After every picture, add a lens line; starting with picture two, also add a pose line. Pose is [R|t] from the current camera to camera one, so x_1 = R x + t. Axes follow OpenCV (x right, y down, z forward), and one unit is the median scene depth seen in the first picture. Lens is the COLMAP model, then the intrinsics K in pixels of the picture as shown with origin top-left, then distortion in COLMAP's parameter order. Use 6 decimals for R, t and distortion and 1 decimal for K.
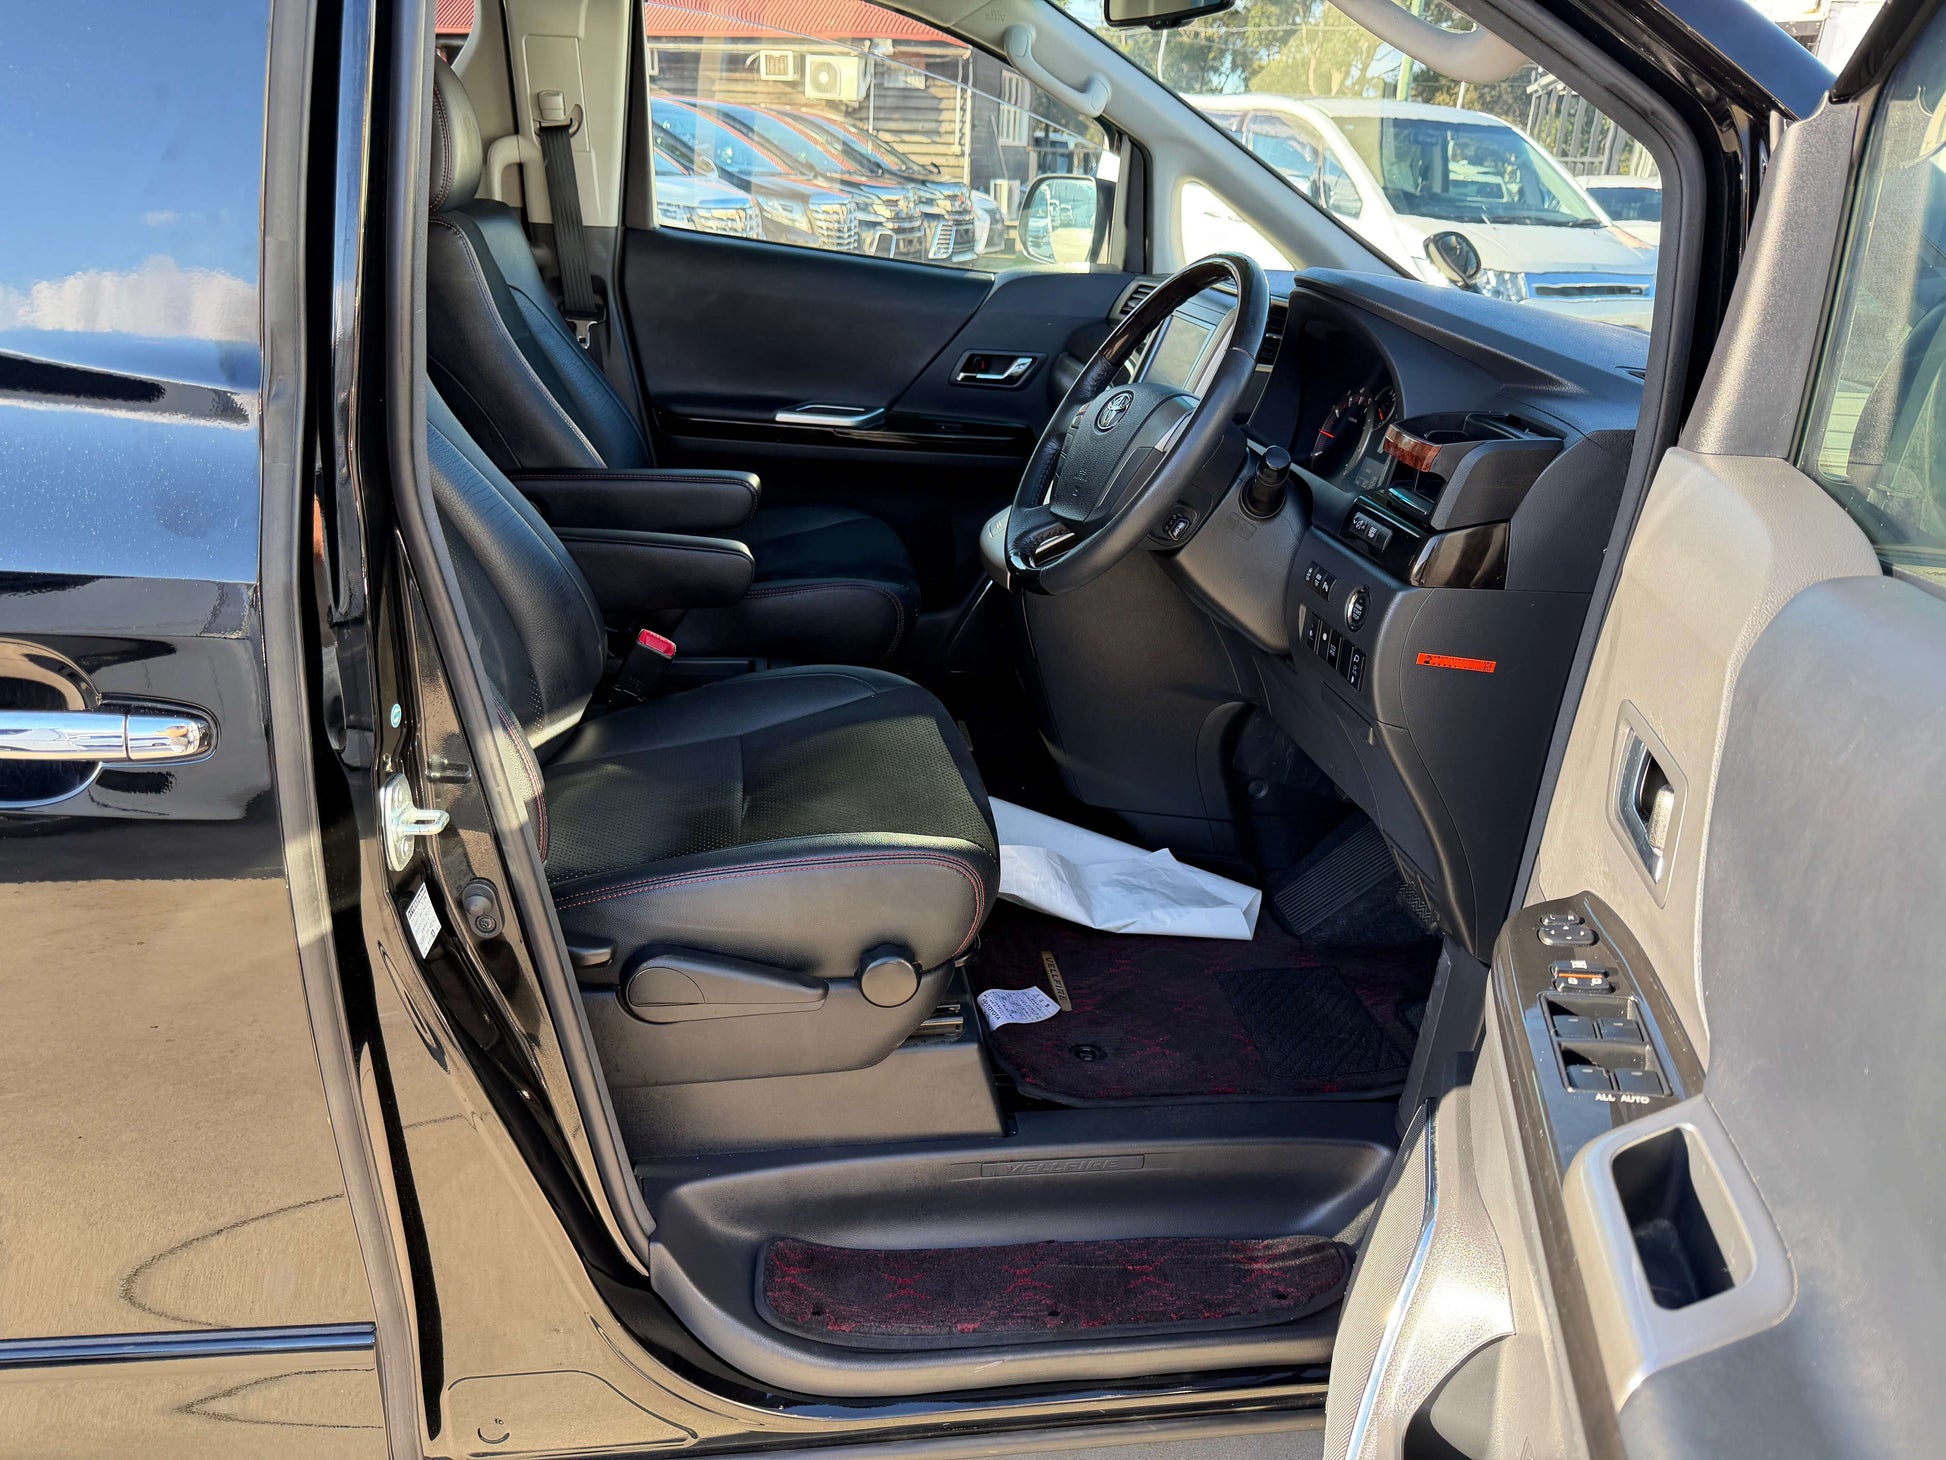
lens RADIAL K [[1379.6, 0, 973.0], [0, 1379.6, 730.0], [0, 0, 1]] dist [-0.003677, -0.019833]
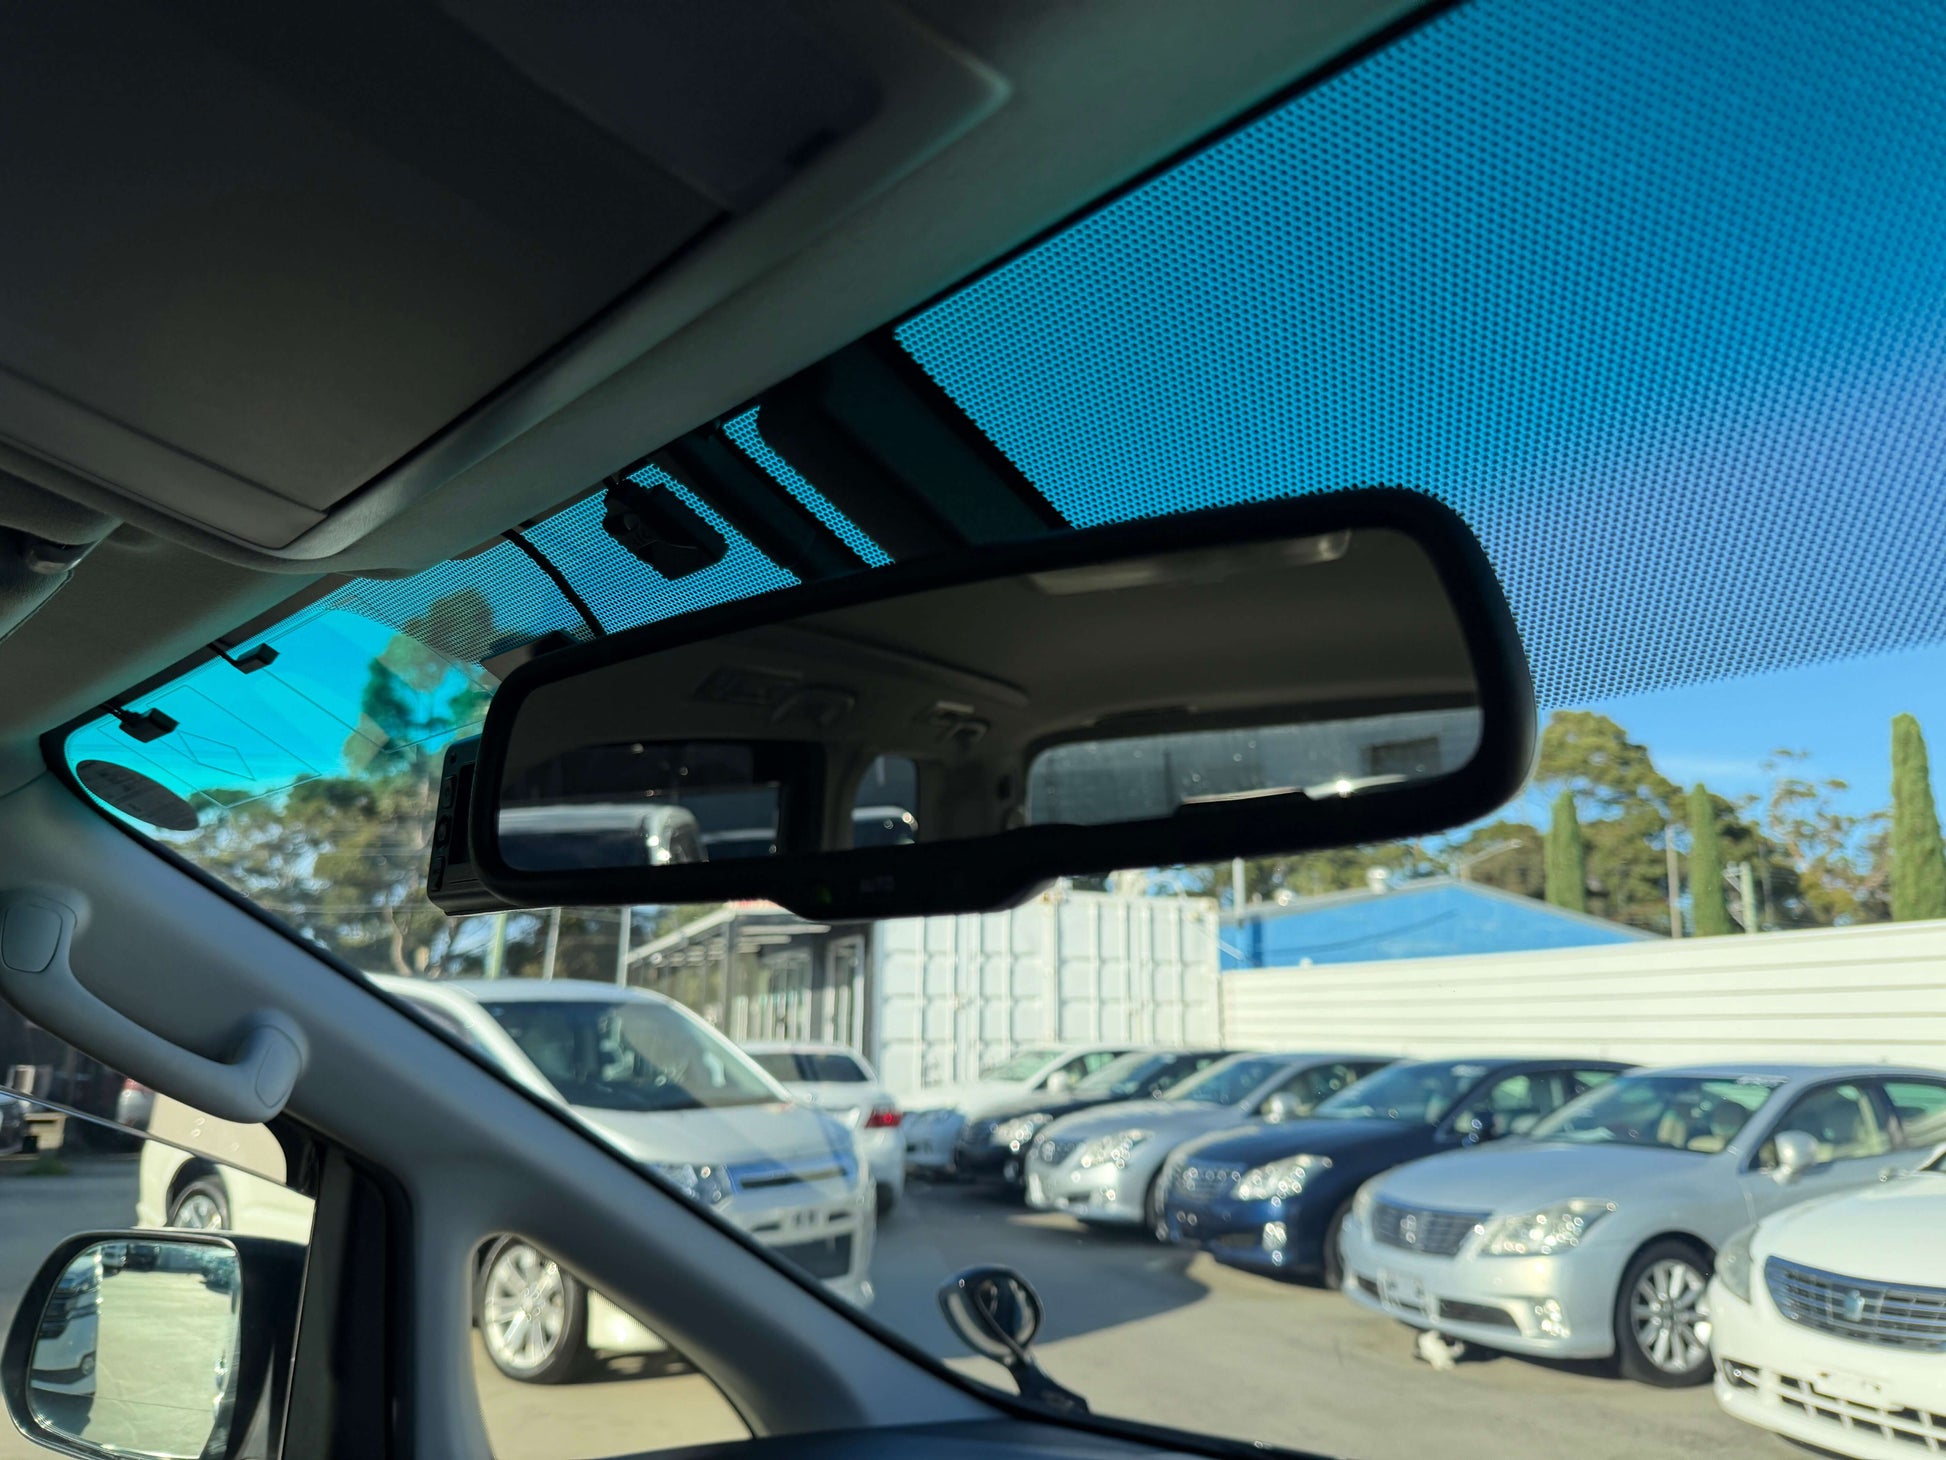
lens RADIAL K [[1379.6, 0, 973.0], [0, 1379.6, 730.0], [0, 0, 1]] dist [-0.003677, -0.019833]
pose [[0.819070, 0.094974, 0.565777, 0.007489], [0.241667, 0.837312, -0.490413, -0.096989], [-0.520308, 0.538412, 0.662866, 0.188129]]
